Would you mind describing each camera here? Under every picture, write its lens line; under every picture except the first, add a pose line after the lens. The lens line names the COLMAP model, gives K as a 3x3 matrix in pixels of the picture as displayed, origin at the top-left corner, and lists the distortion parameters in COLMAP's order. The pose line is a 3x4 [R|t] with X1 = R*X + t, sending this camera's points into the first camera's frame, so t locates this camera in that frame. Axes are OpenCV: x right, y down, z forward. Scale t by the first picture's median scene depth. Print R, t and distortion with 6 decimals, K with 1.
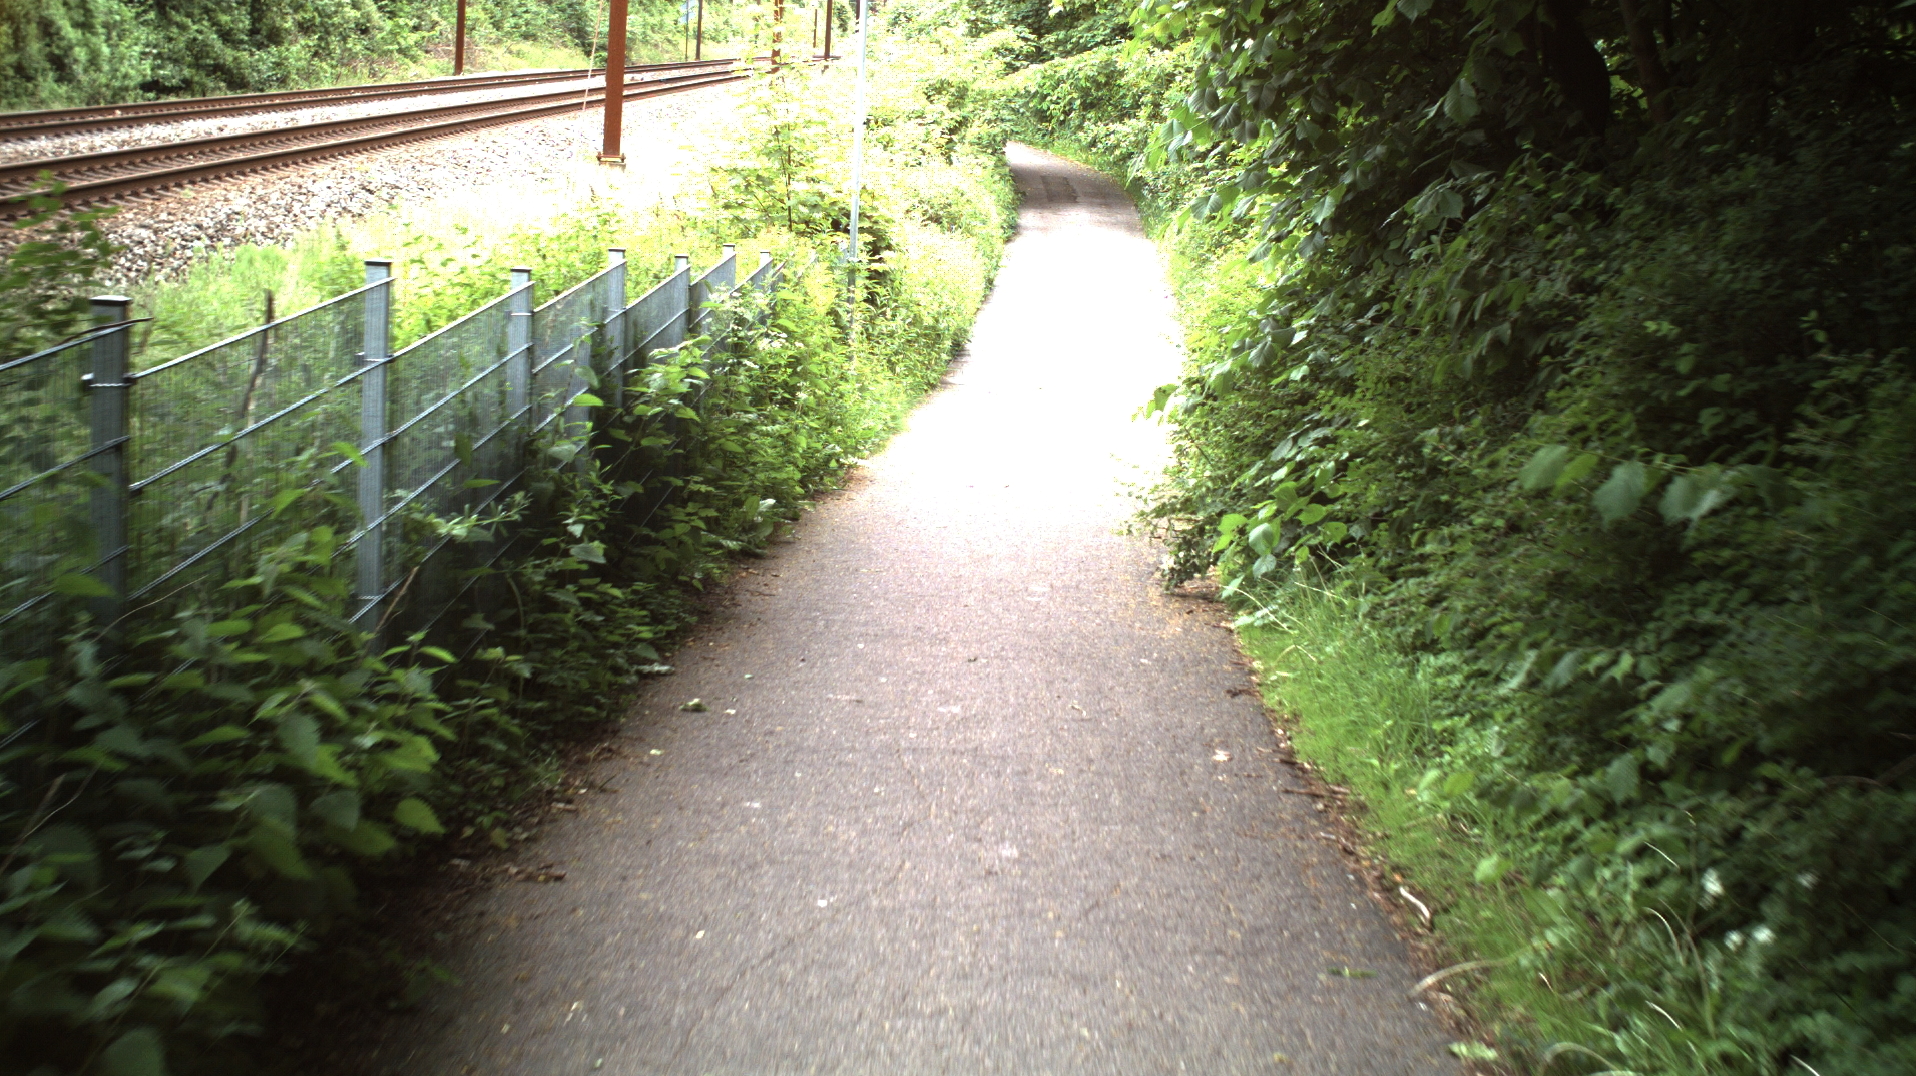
lens RADIAL K [[3339.5, 0, 958.0], [0, 3339.5, 538.0], [0, 0, 1]] dist [-0.270274, 0.232099]
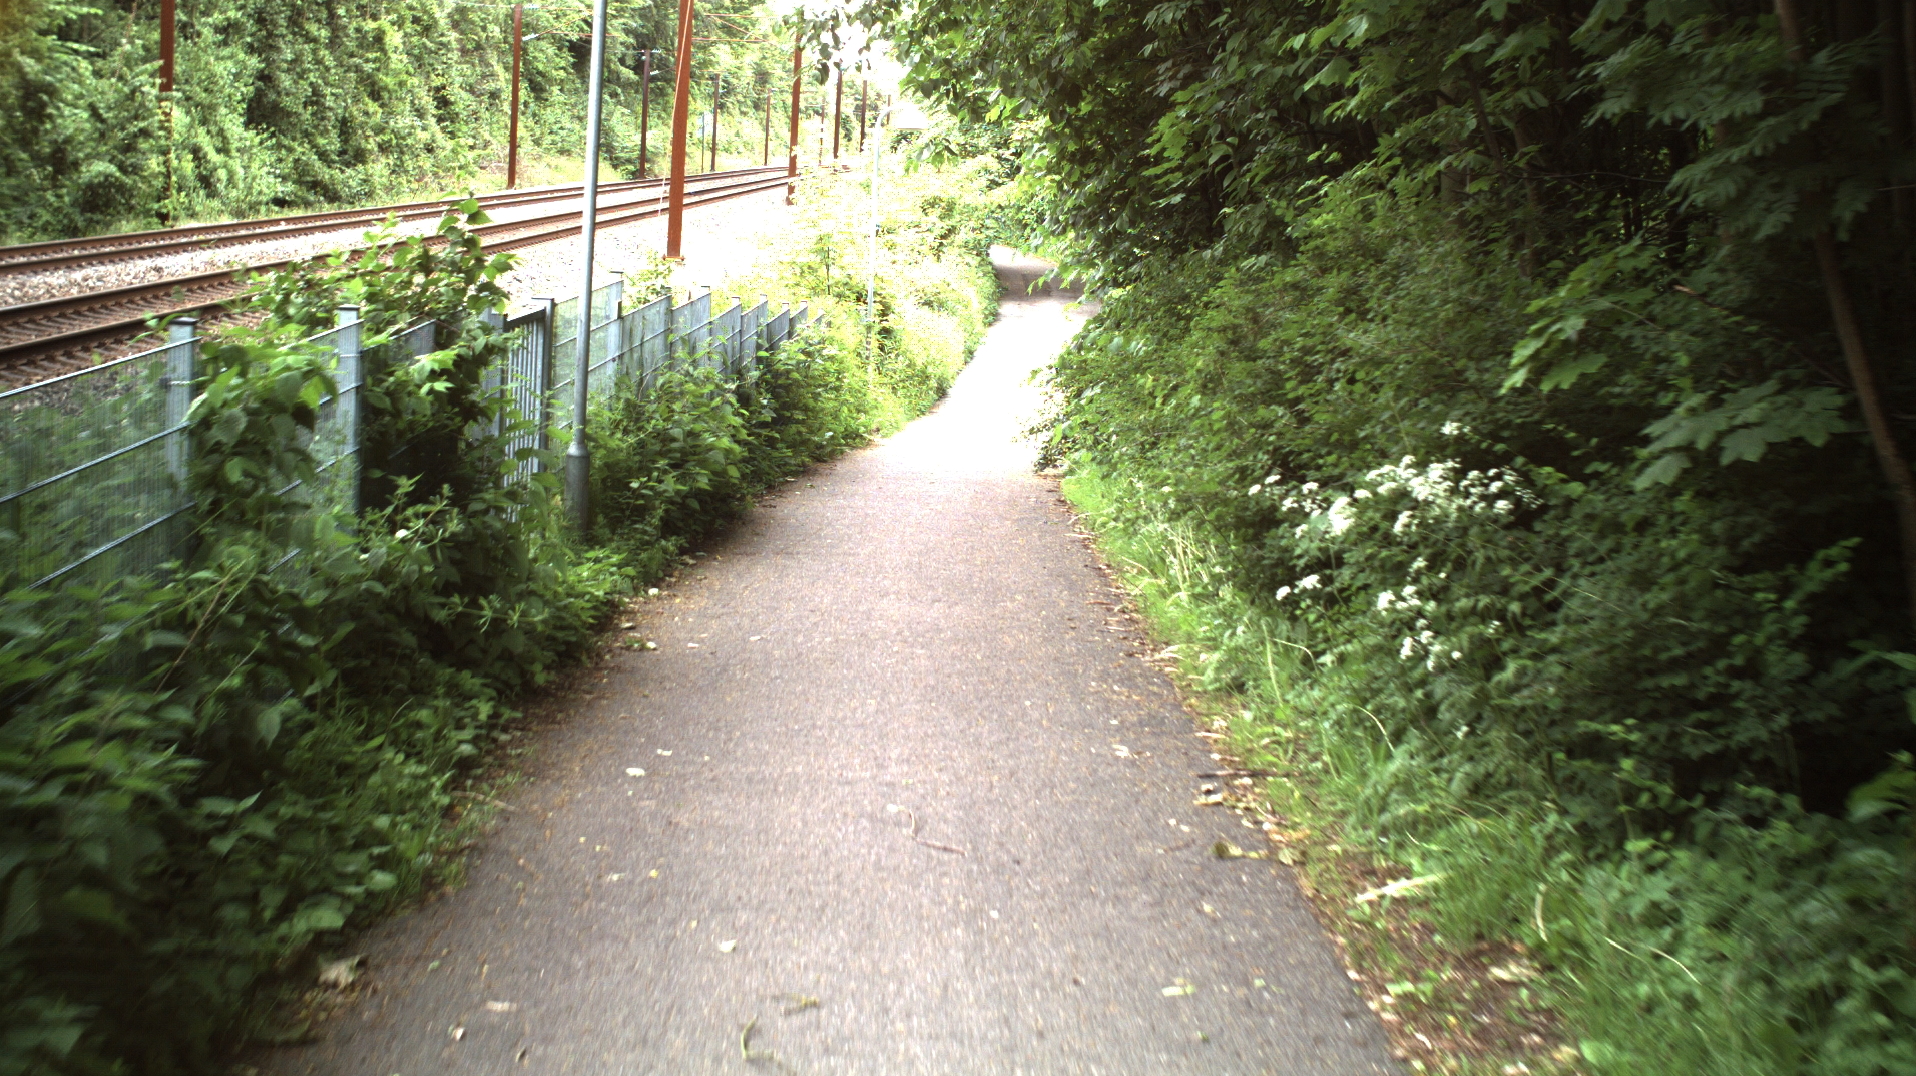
lens RADIAL K [[3339.5, 0, 958.0], [0, 3339.5, 538.0], [0, 0, 1]] dist [-0.270274, 0.232099]
pose [[0.999988, -0.004698, -0.001504, 0.008426], [0.004648, 0.999493, -0.031483, 0.049230], [0.001651, 0.031476, 0.999503, -0.404240]]
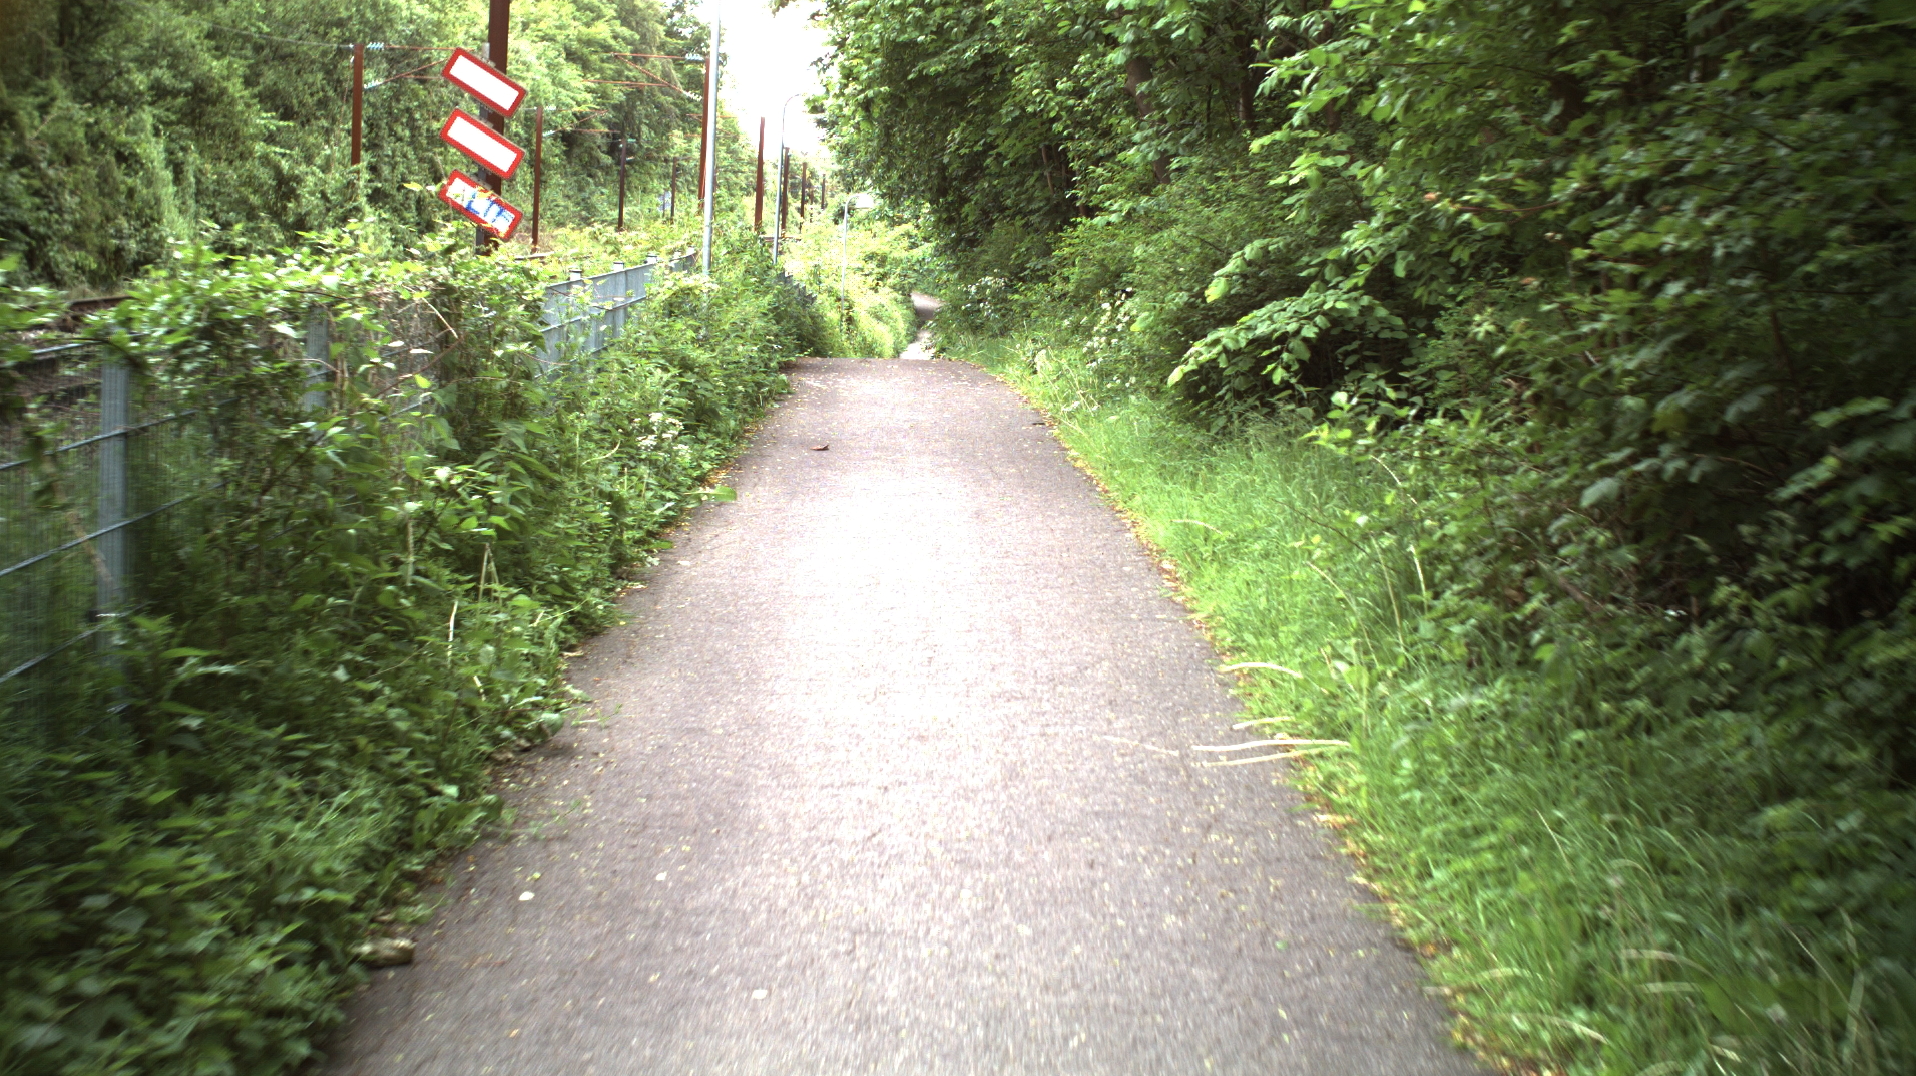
lens RADIAL K [[3339.5, 0, 958.0], [0, 3339.5, 538.0], [0, 0, 1]] dist [-0.270274, 0.232099]
pose [[0.999757, -0.008964, 0.020117, 0.005936], [0.010030, 0.998516, -0.053521, 0.192420], [-0.019608, 0.053709, 0.998364, -1.342839]]
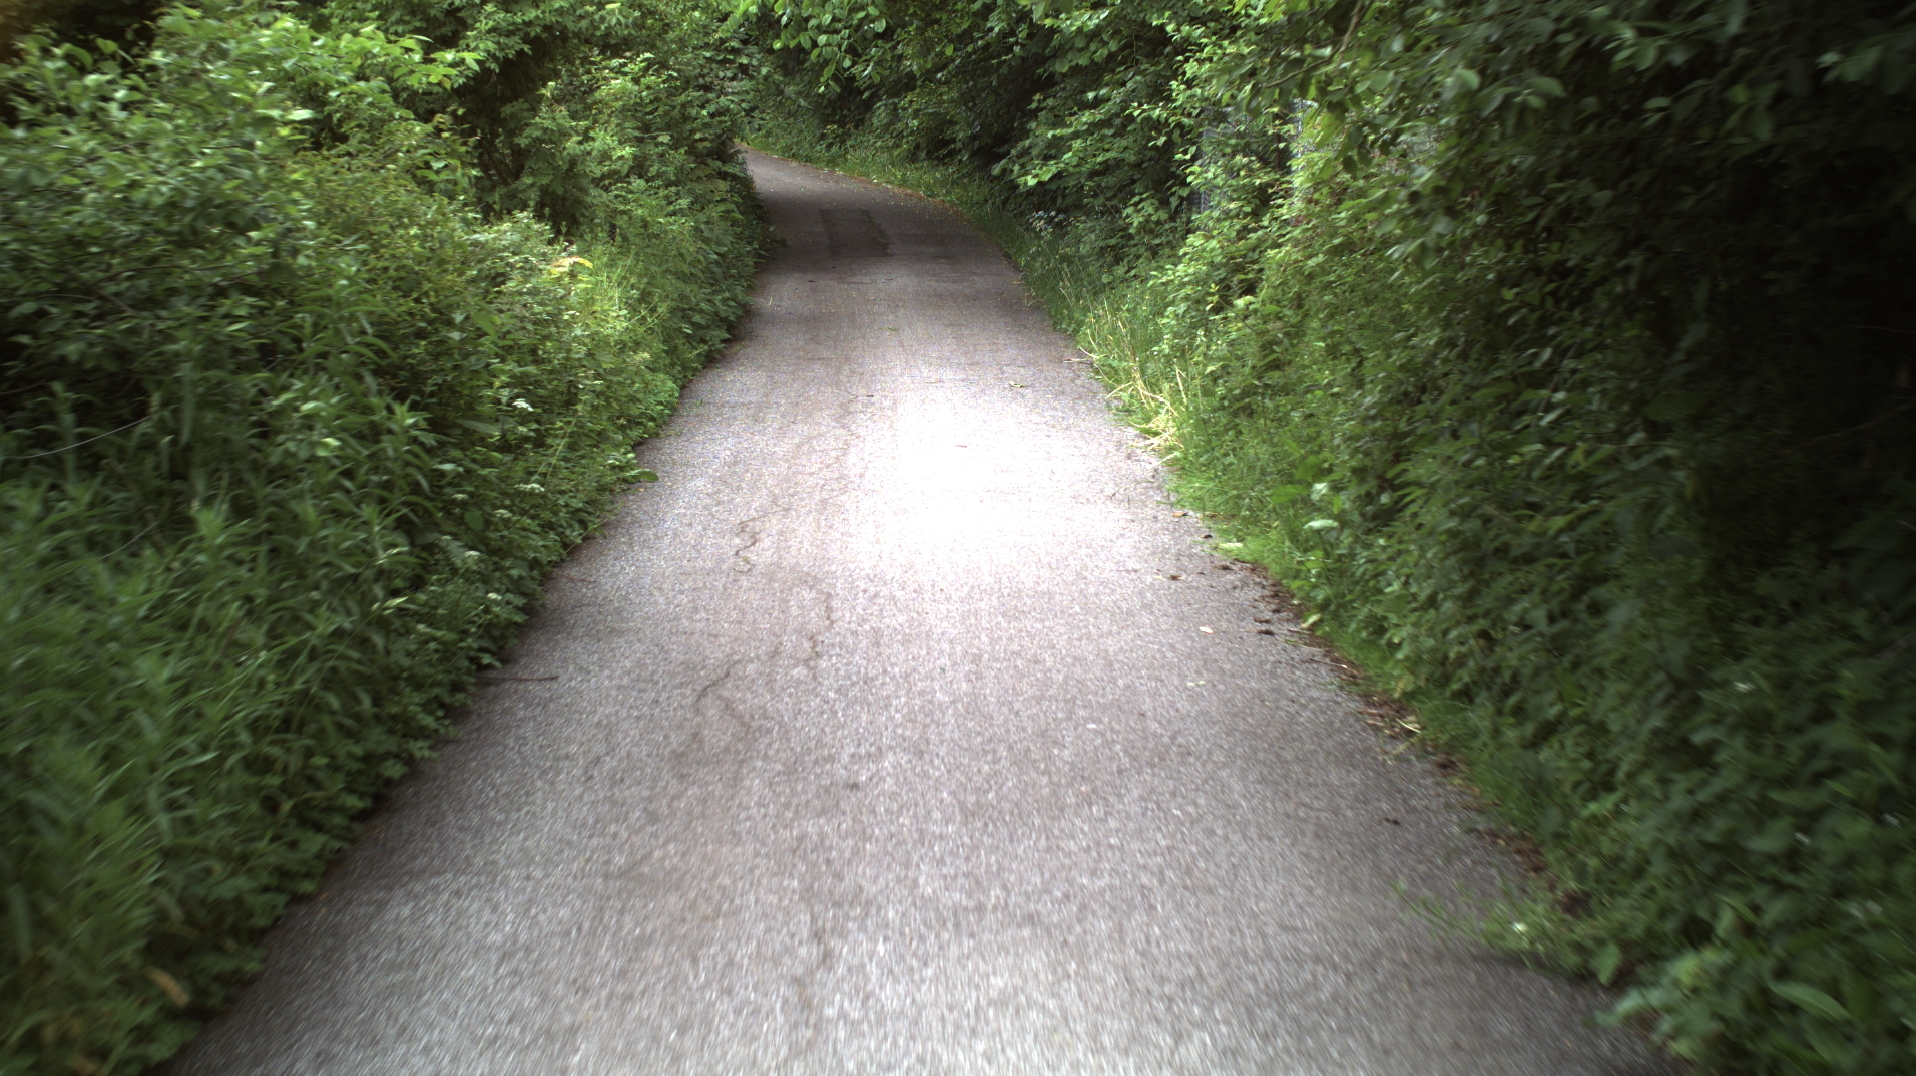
lens RADIAL K [[3339.5, 0, 958.0], [0, 3339.5, 538.0], [0, 0, 1]] dist [-0.270274, 0.232099]
pose [[0.997569, -0.048083, 0.050445, 0.040506], [0.048937, 0.998676, -0.015831, -0.107827], [-0.049617, 0.018261, 0.998601, 1.076792]]
